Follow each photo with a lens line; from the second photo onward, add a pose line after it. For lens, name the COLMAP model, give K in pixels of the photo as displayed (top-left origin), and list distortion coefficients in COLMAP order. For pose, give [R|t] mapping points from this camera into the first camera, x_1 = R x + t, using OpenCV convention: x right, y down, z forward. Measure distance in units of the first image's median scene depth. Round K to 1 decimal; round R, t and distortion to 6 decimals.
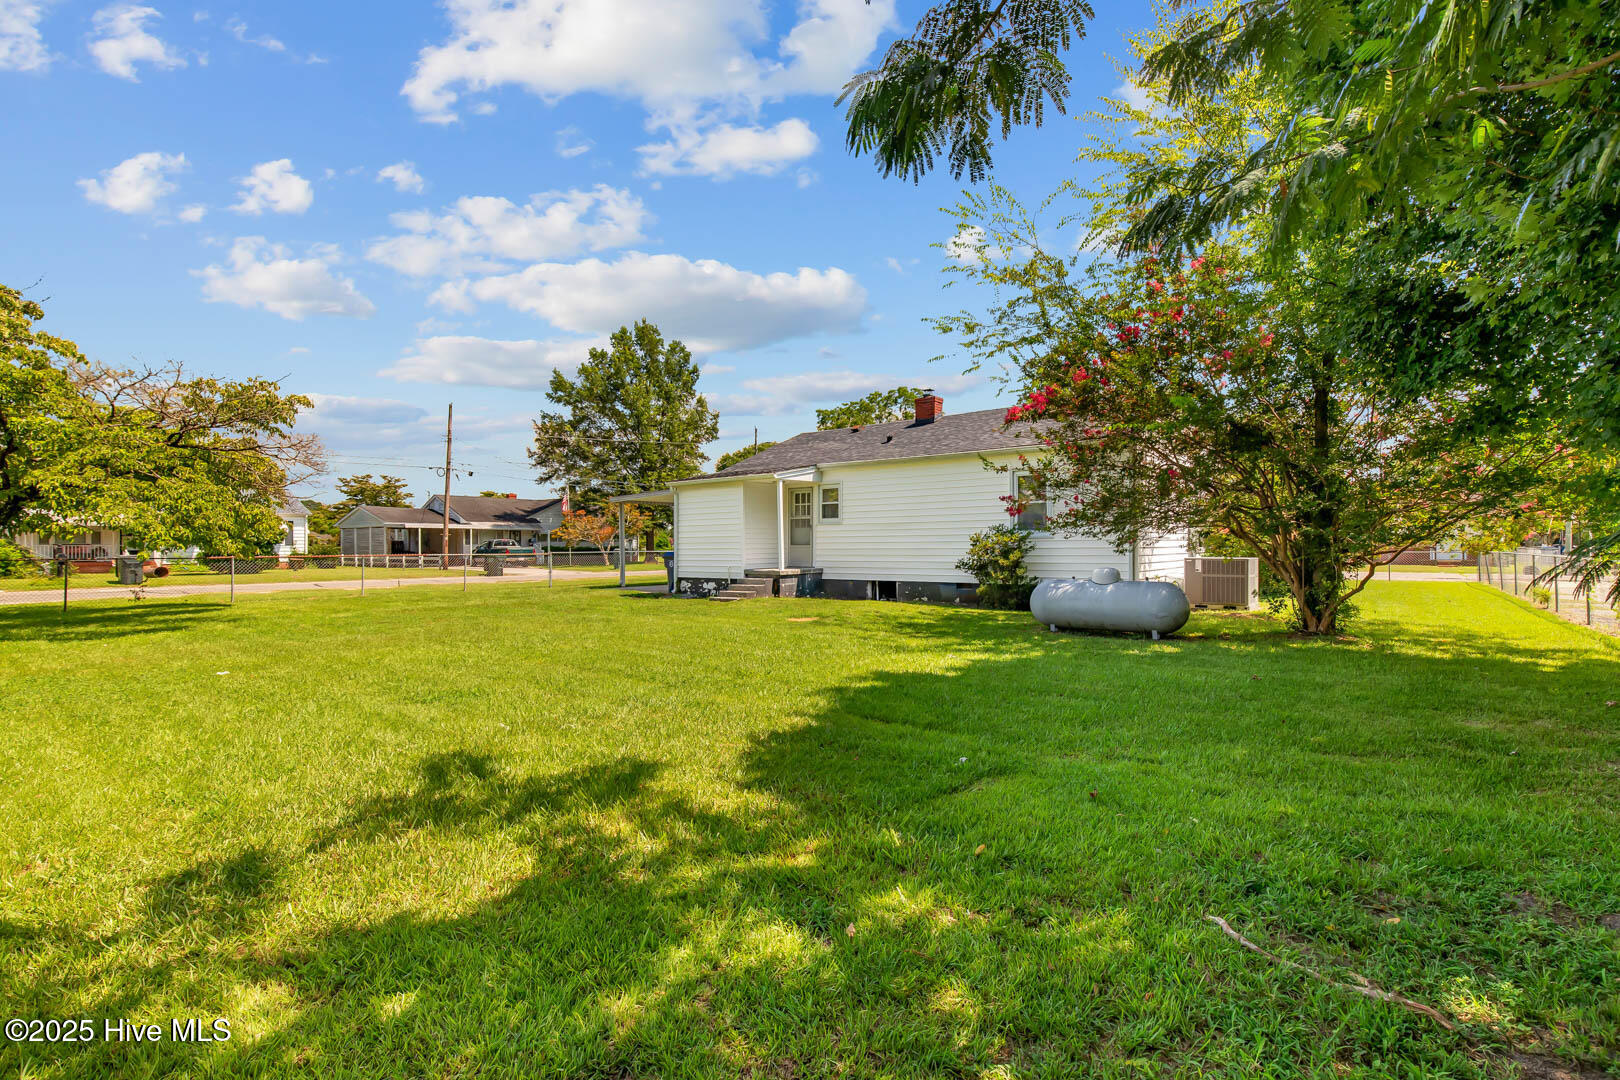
lens RADIAL K [[783.9, 0, 810.0], [0, 783.9, 540.0], [0, 0, 1]] dist [0.000225, -0.000041]
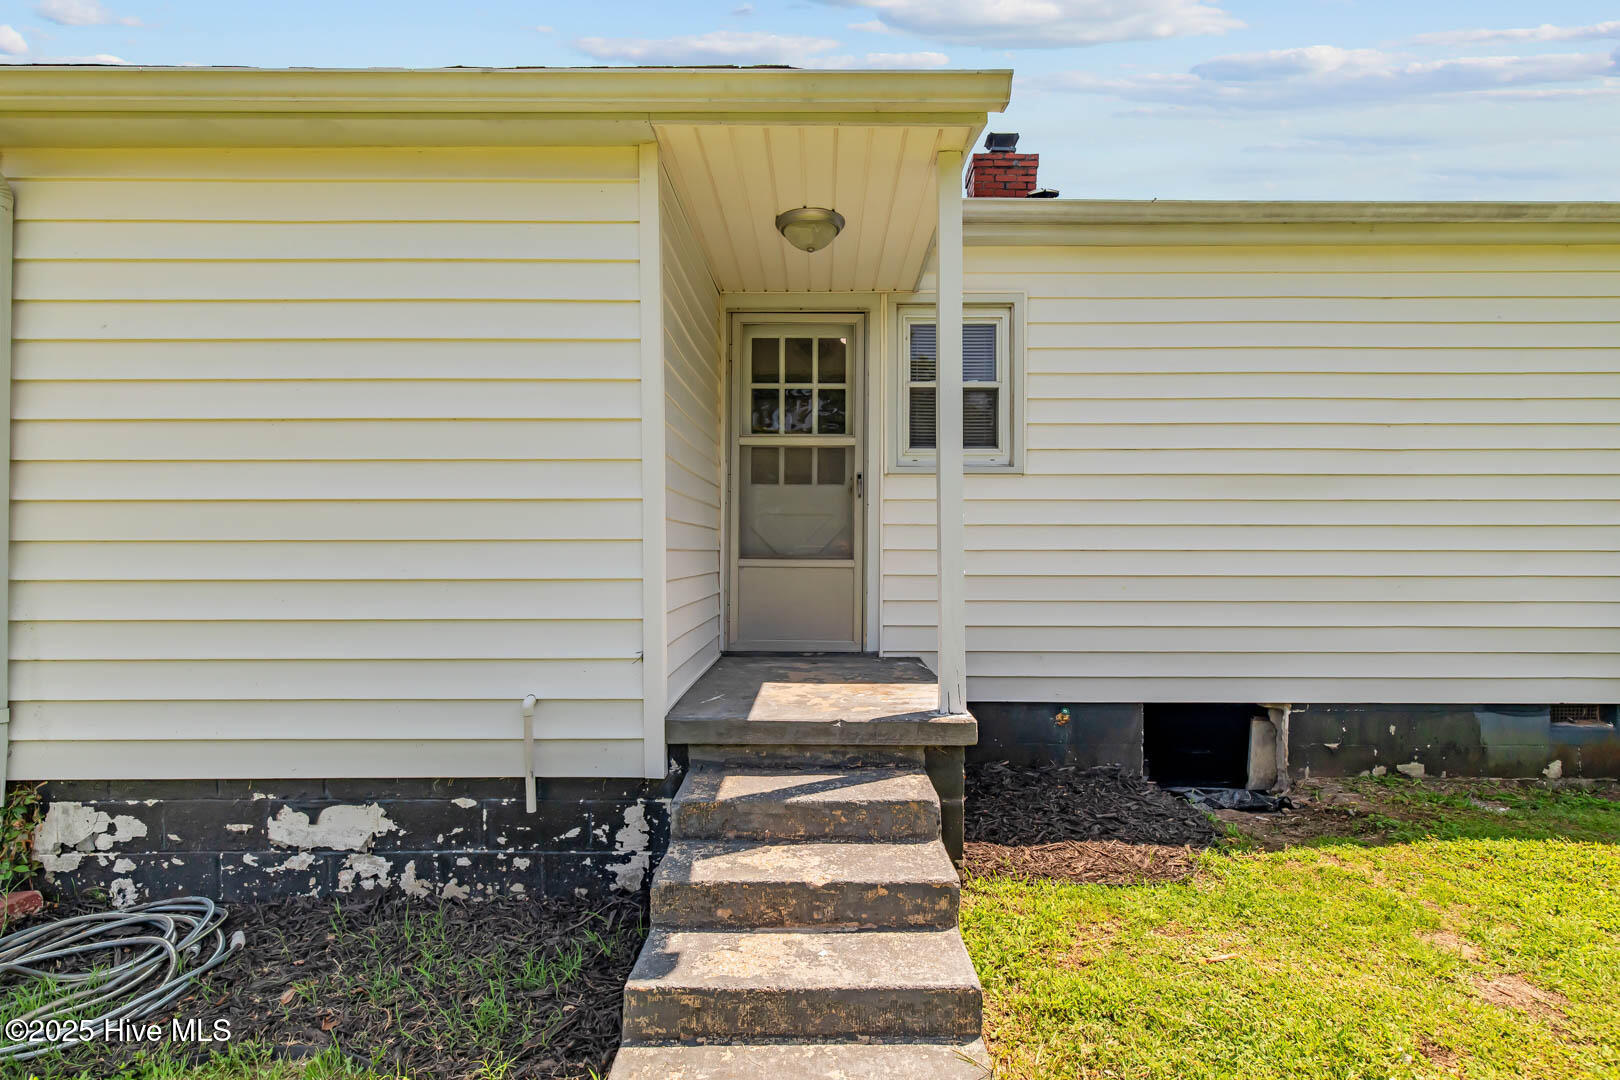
lens RADIAL K [[753.5, 0, 814.2], [0, 753.5, 535.5], [0, 0, 1]] dist [0.002628, 0.000337]
pose [[0.767191, 0.020345, 0.641096, -0.151523], [-0.013171, 0.999786, -0.015966, 0.003391], [-0.641284, 0.003805, 0.767294, 0.834485]]
